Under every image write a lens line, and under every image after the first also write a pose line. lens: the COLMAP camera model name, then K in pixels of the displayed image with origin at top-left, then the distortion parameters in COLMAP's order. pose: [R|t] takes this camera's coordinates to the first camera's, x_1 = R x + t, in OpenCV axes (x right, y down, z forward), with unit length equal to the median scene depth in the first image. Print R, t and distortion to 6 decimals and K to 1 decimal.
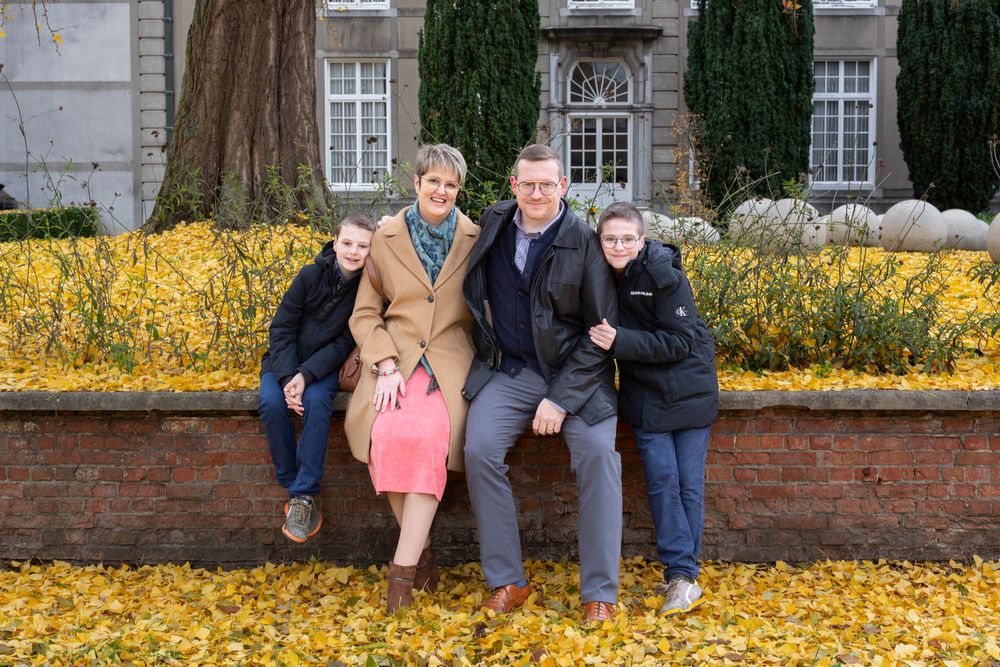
lens RADIAL K [[1176.2, 0, 499.7], [0, 1176.2, 270.1], [0, 0, 1]] dist [0.007012, -0.005102]
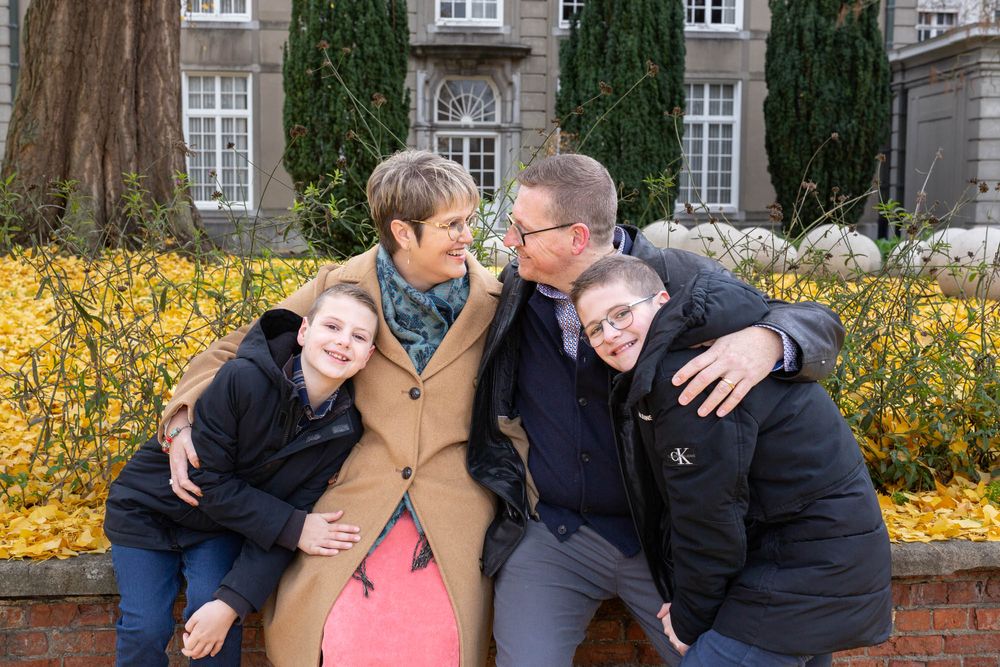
lens RADIAL K [[1071.4, 0, 444.4], [0, 1071.4, 300.1], [0, 0, 1]] dist [0.001735, -0.010474]
pose [[0.995242, -0.000827, 0.097427, -0.023835], [-0.000777, 0.999865, 0.016429, -0.008513], [-0.097427, -0.016427, 0.995107, 0.117350]]
